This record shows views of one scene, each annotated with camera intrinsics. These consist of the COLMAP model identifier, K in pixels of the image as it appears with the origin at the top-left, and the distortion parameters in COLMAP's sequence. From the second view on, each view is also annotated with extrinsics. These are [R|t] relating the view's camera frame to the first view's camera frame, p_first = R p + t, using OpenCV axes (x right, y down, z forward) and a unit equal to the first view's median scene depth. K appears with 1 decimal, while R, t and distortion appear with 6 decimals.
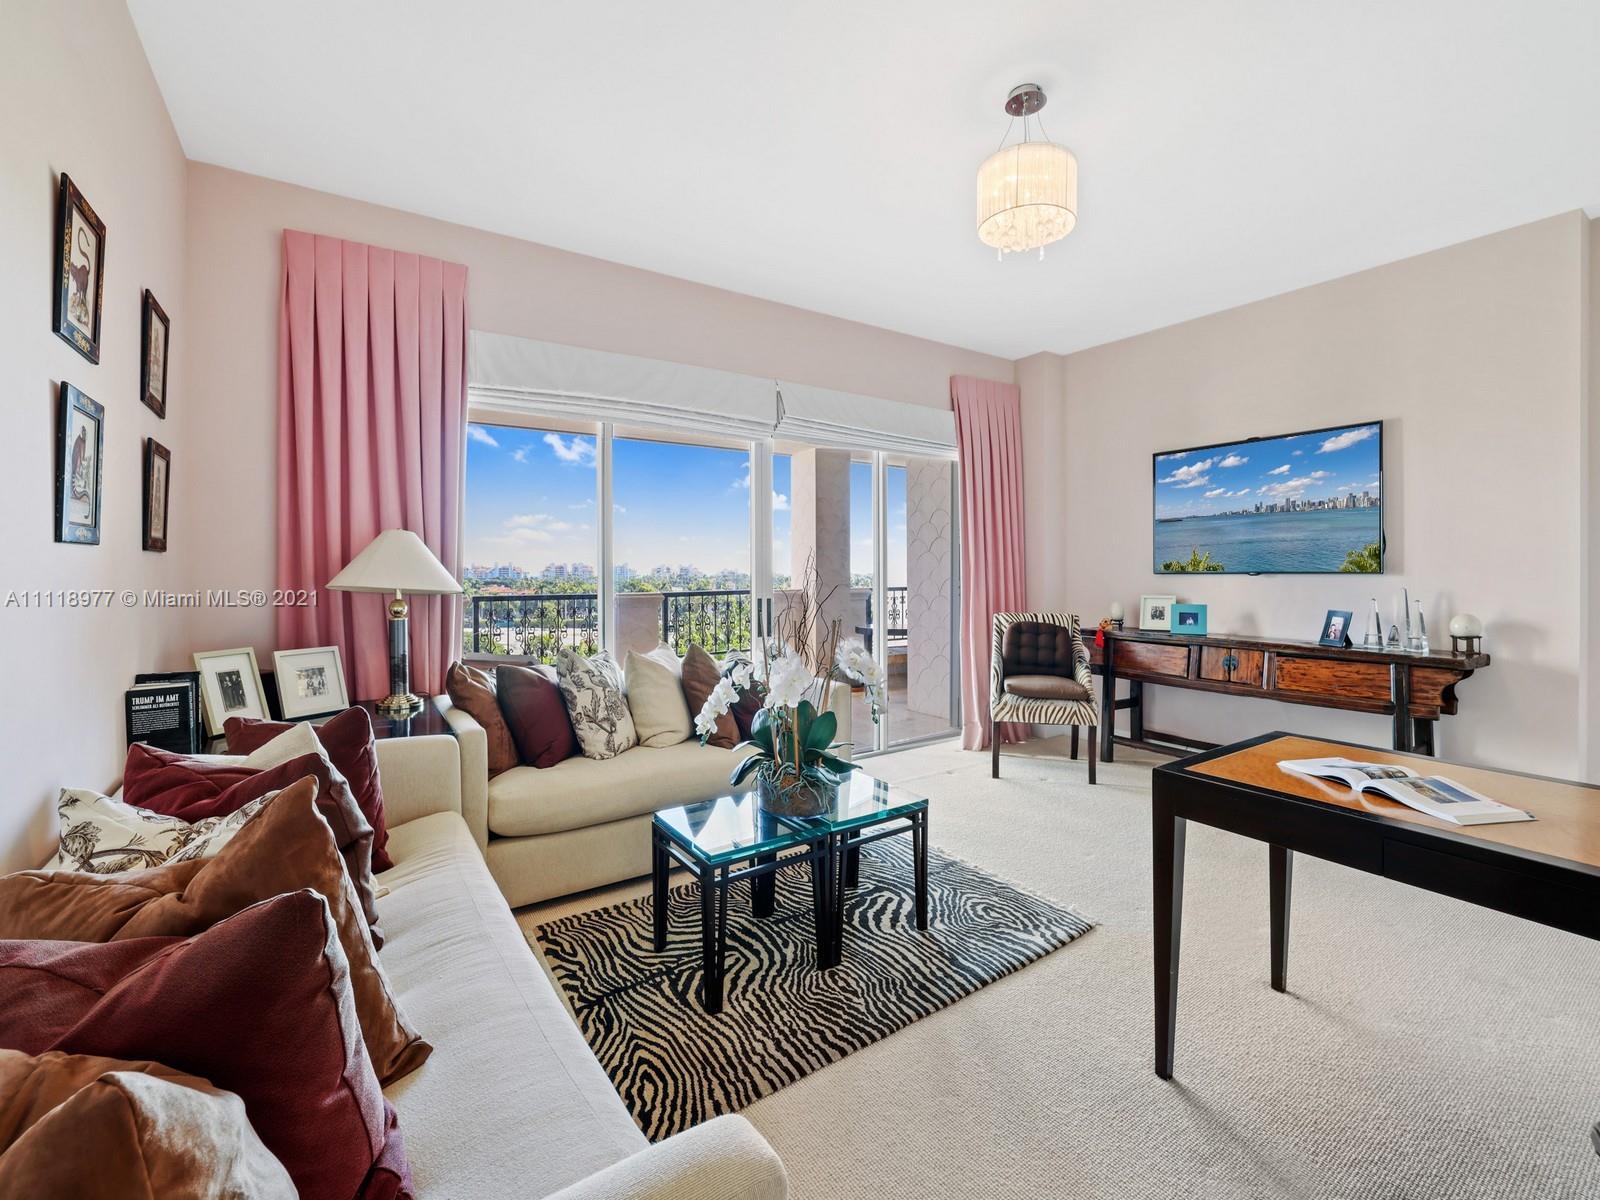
lens RADIAL K [[720.7, 0, 793.4], [0, 720.7, 578.3], [0, 0, 1]] dist [-0.017342, 0.014269]
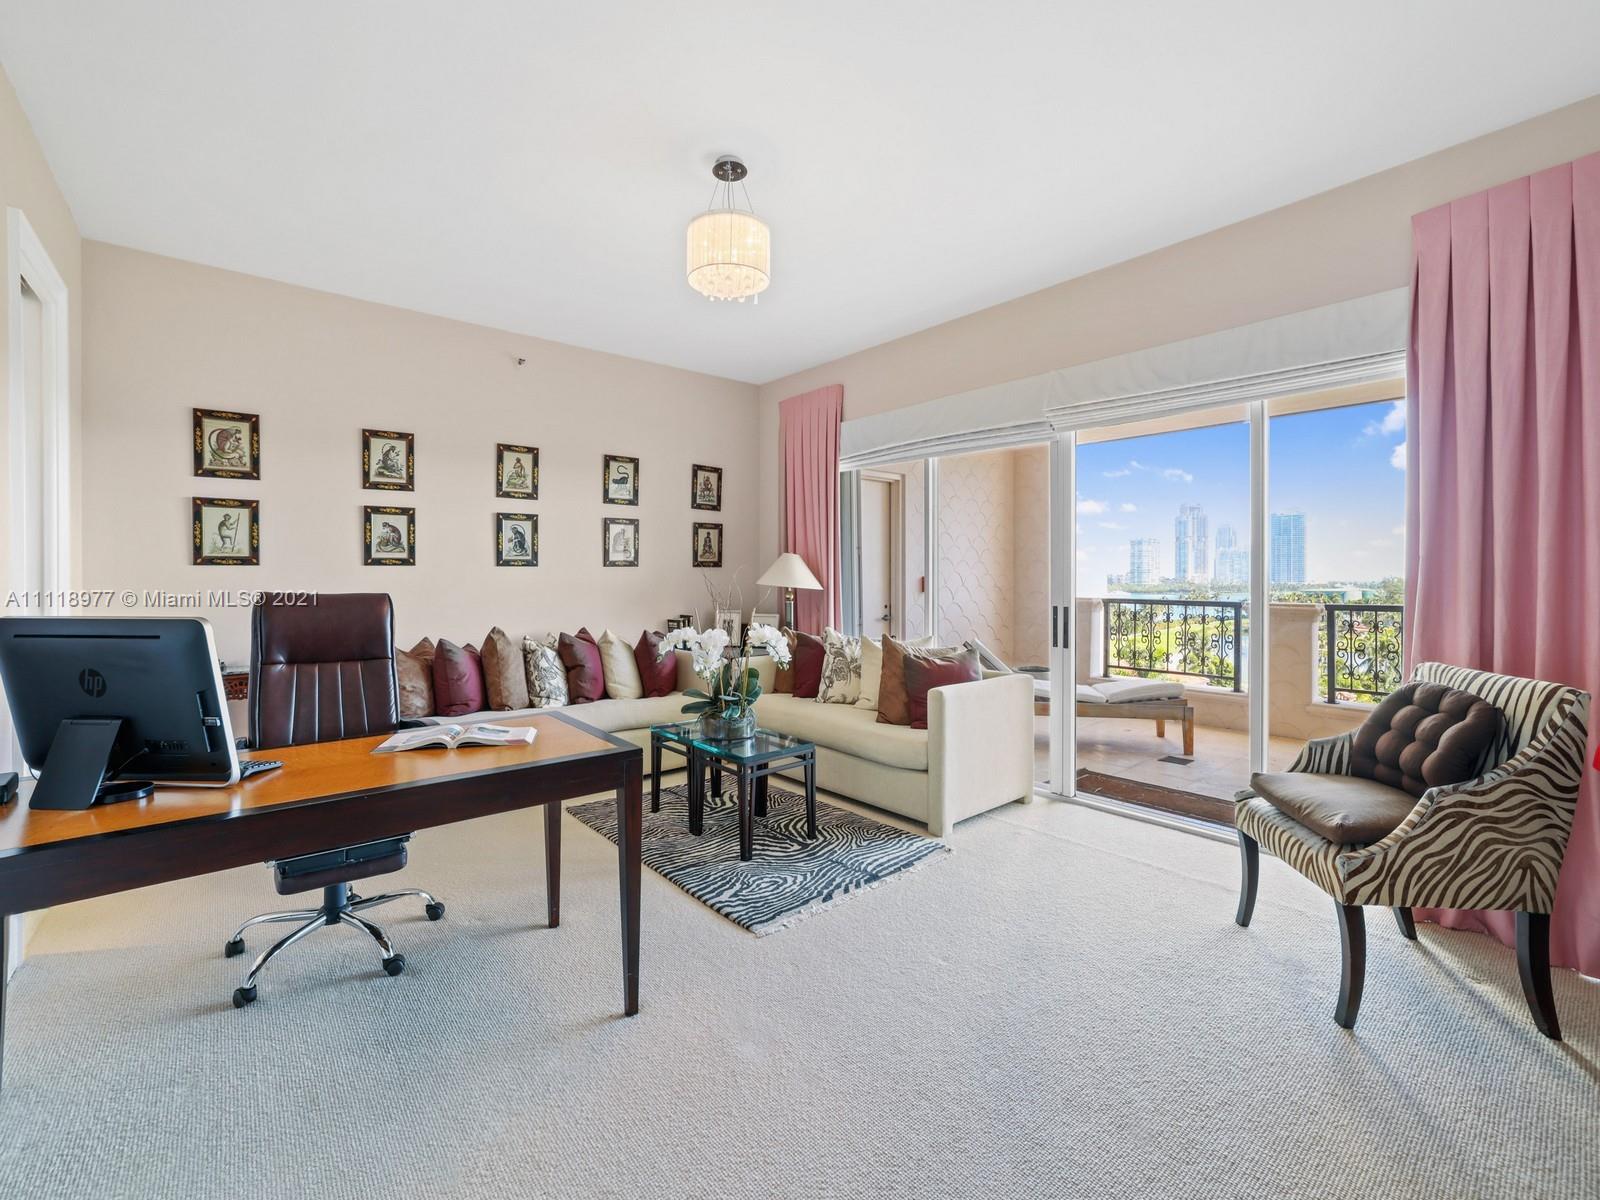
lens RADIAL K [[720.7, 0, 793.4], [0, 720.7, 578.3], [0, 0, 1]] dist [-0.017342, 0.014269]
pose [[0.068252, 0.011411, -0.997603, 1.387137], [-0.013464, 0.999854, 0.010515, -0.021588], [0.997577, 0.012714, 0.068396, 0.956586]]
